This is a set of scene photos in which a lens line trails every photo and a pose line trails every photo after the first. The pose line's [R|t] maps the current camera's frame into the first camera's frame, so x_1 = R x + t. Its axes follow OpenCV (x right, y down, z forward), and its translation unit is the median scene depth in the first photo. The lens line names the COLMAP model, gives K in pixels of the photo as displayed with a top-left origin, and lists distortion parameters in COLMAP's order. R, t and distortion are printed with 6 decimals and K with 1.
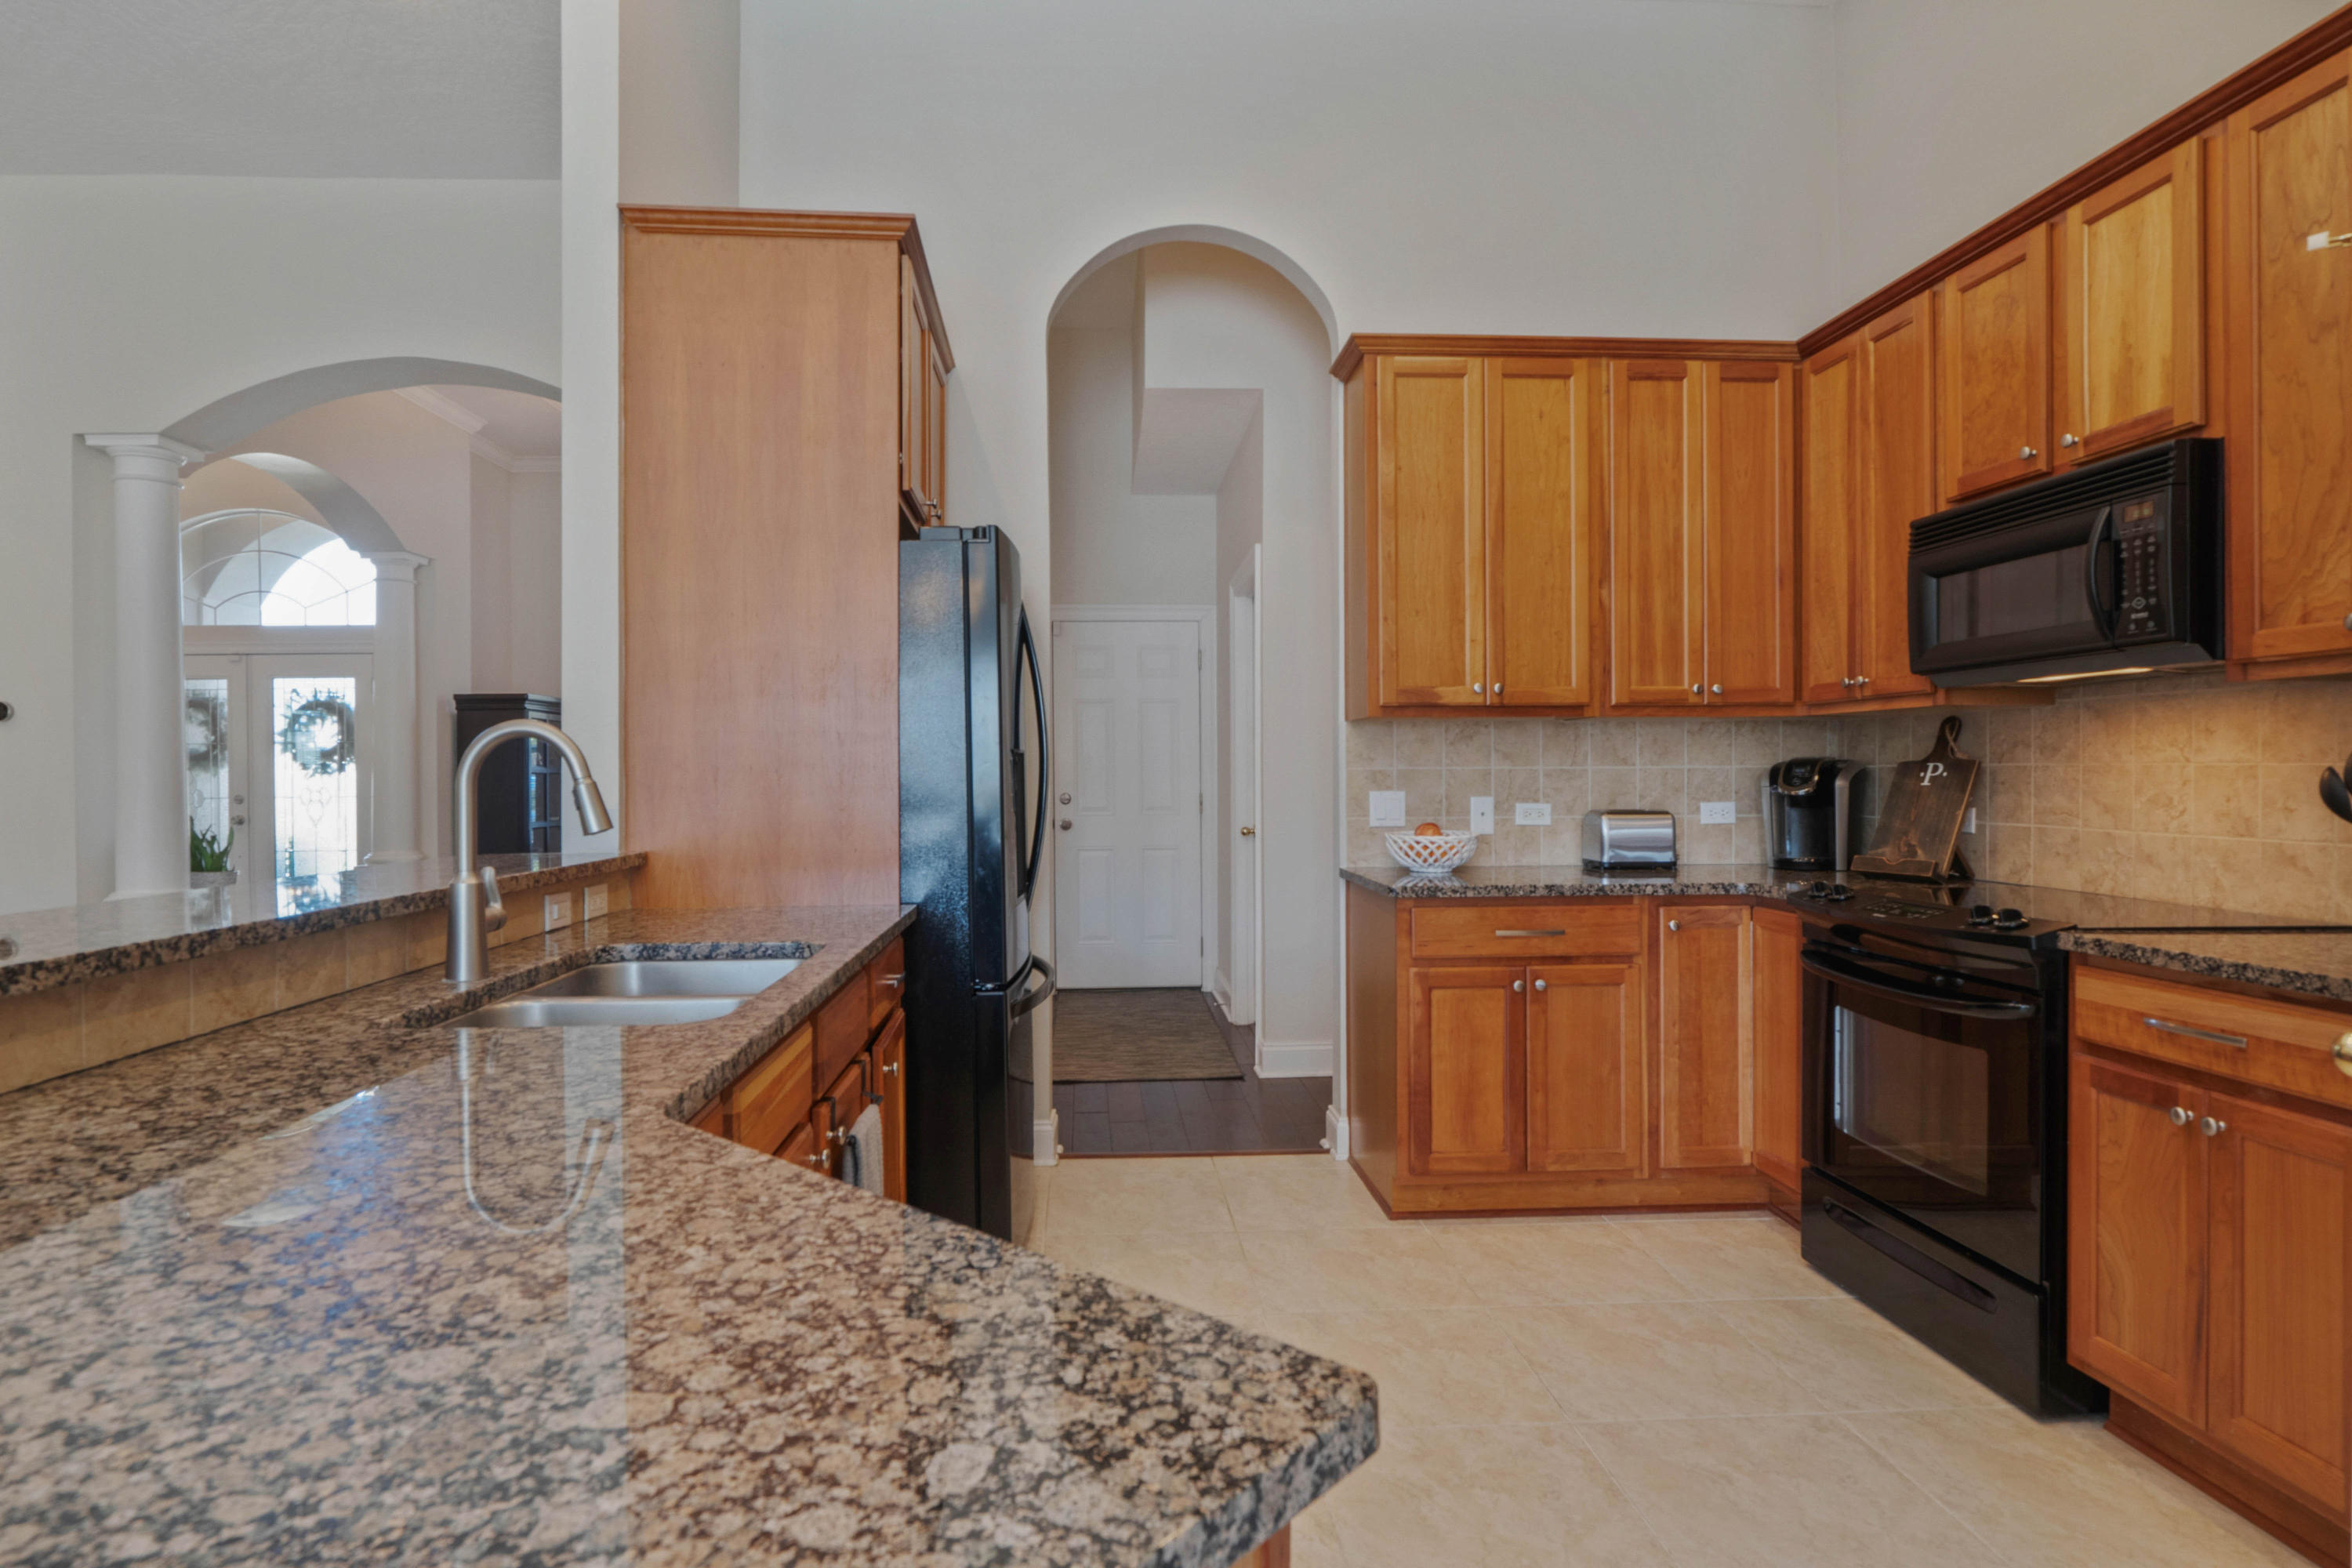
lens RADIAL K [[1259.6, 0, 1163.0], [0, 1259.6, 769.5], [0, 0, 1]] dist [-0.009082, -0.000958]
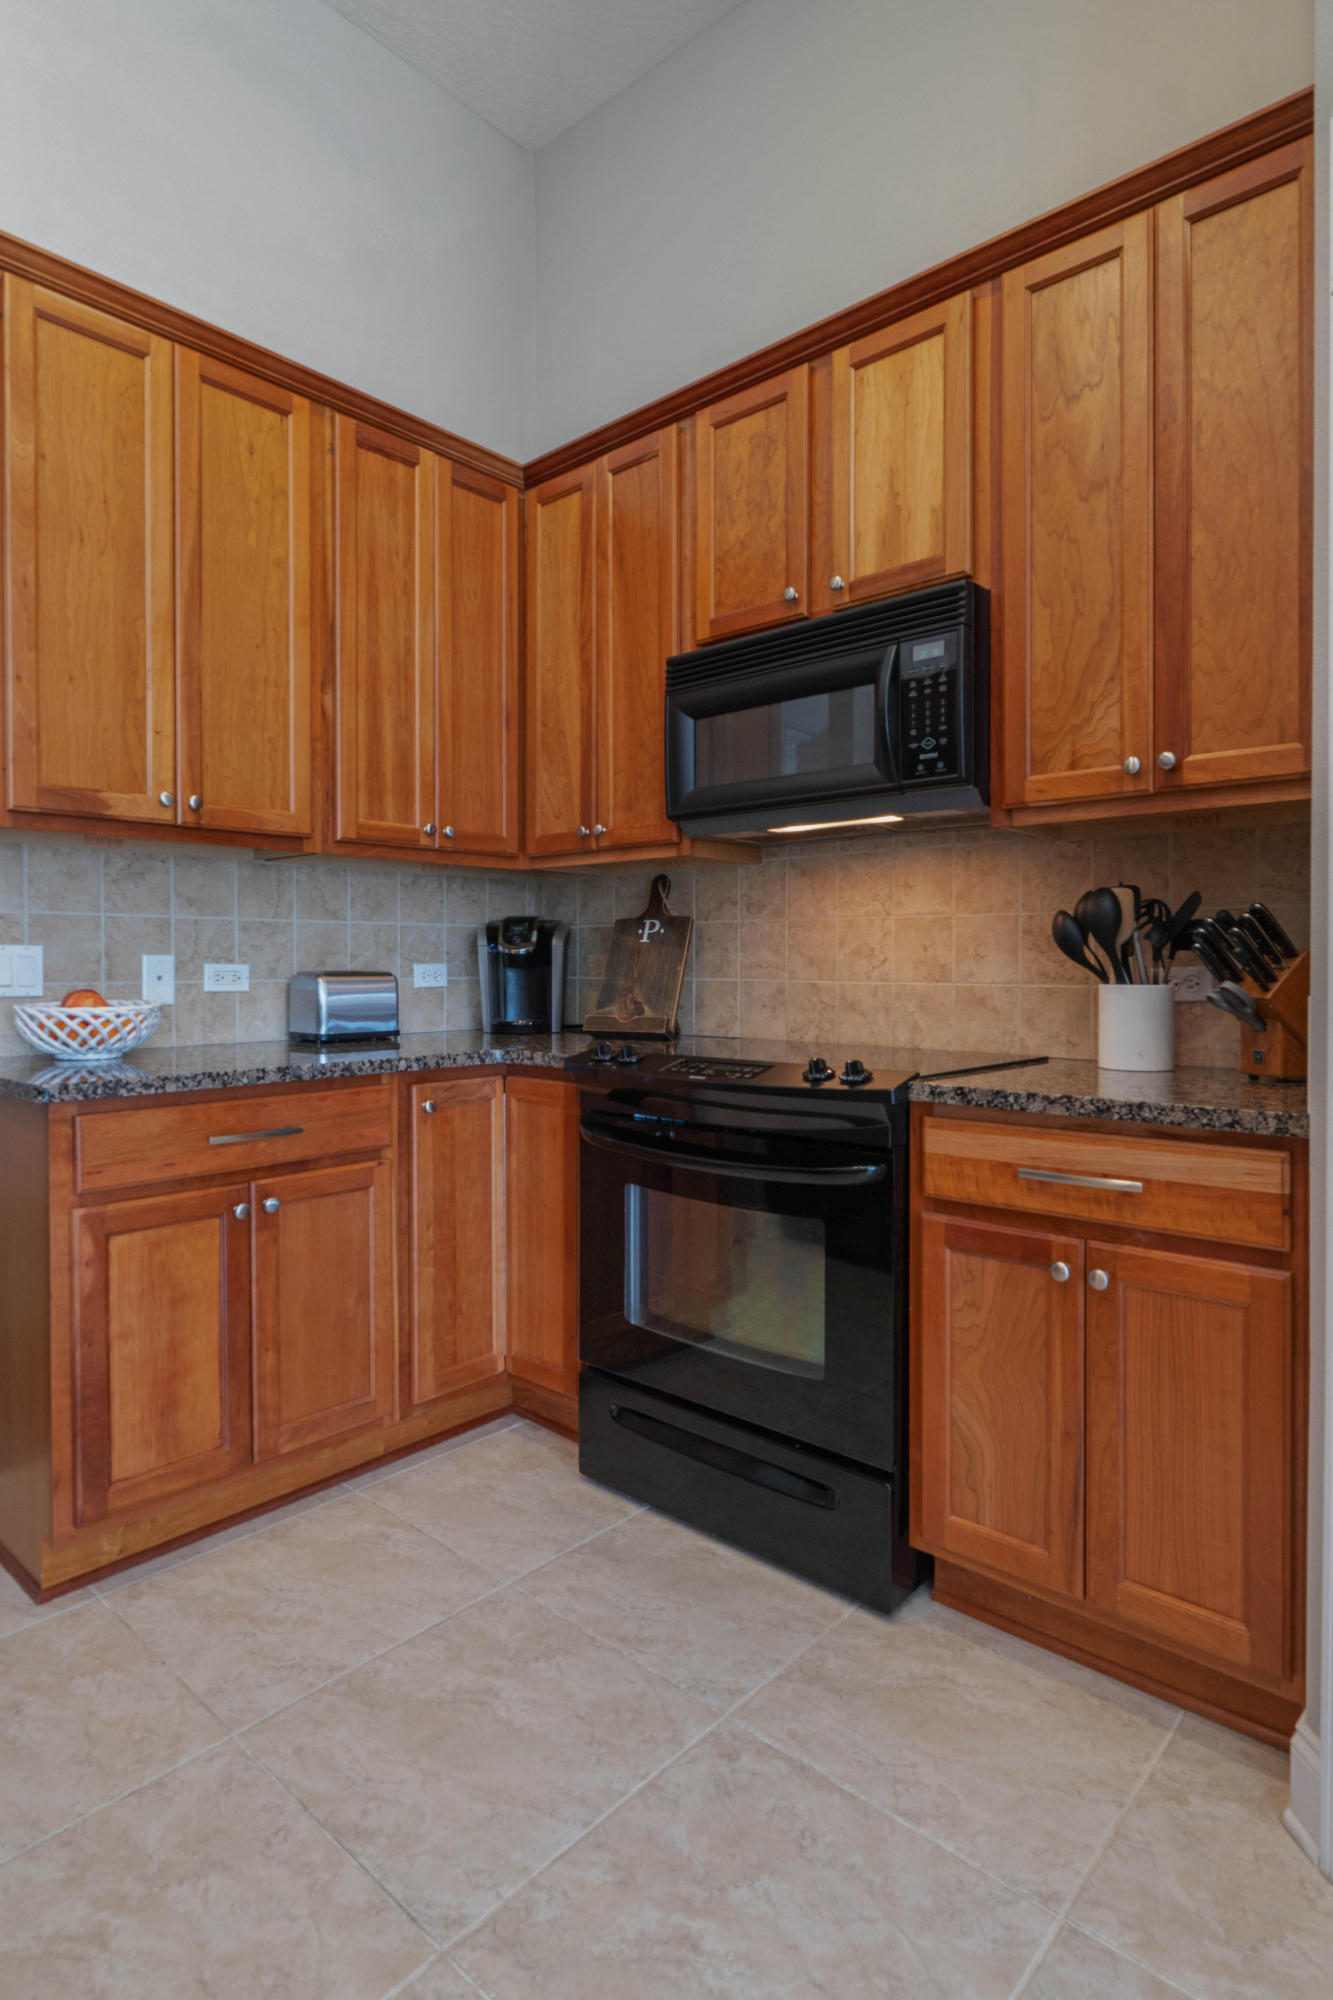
lens RADIAL K [[1065.5, 0, 680.9], [0, 1065.5, 974.1], [0, 0, 1]] dist [-0.009386, 0.001360]
pose [[0.711176, -0.004882, 0.702997, 0.035714], [-0.003197, 0.999943, 0.010178, 0.030240], [-0.703007, -0.009486, 0.711120, 0.392588]]
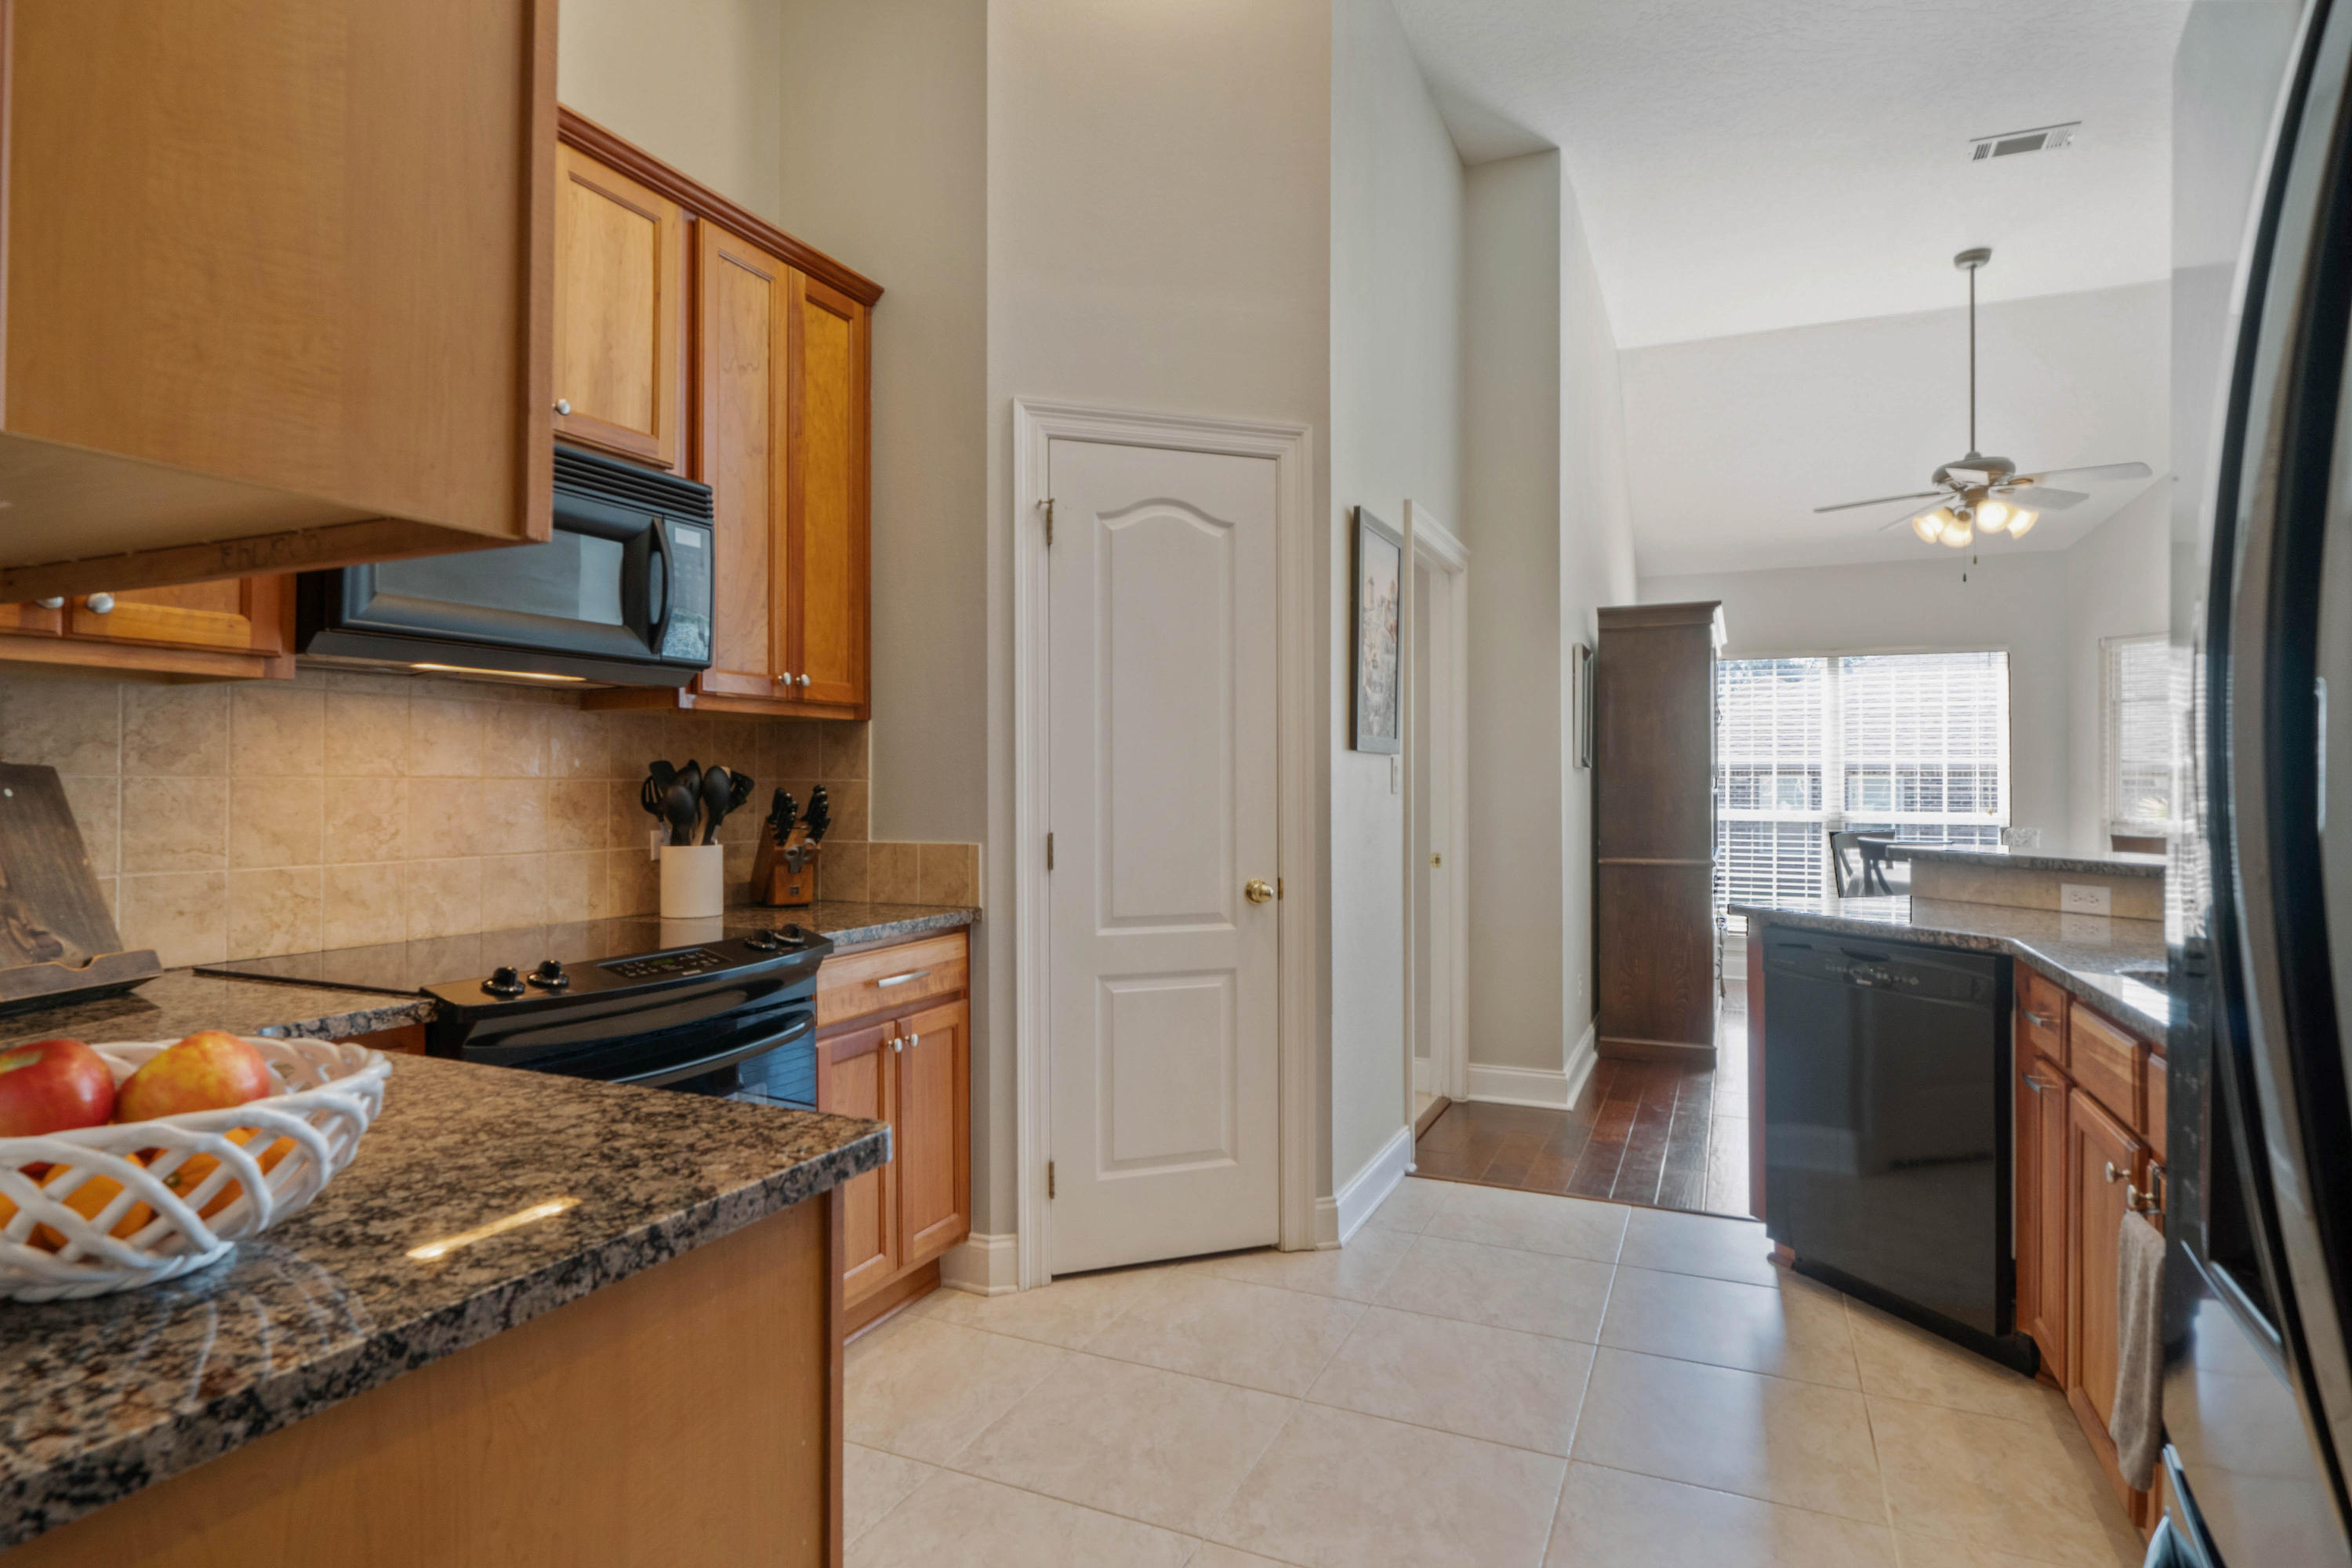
lens RADIAL K [[1193.7, 0, 1174.4], [0, 1193.7, 773.5], [0, 0, 1]] dist [-0.028625, -0.000188]
pose [[-0.884321, 0.004850, 0.466854, -0.026812], [-0.000818, 0.999928, -0.011938, 0.001206], [-0.466878, -0.010939, -0.884254, 1.226995]]
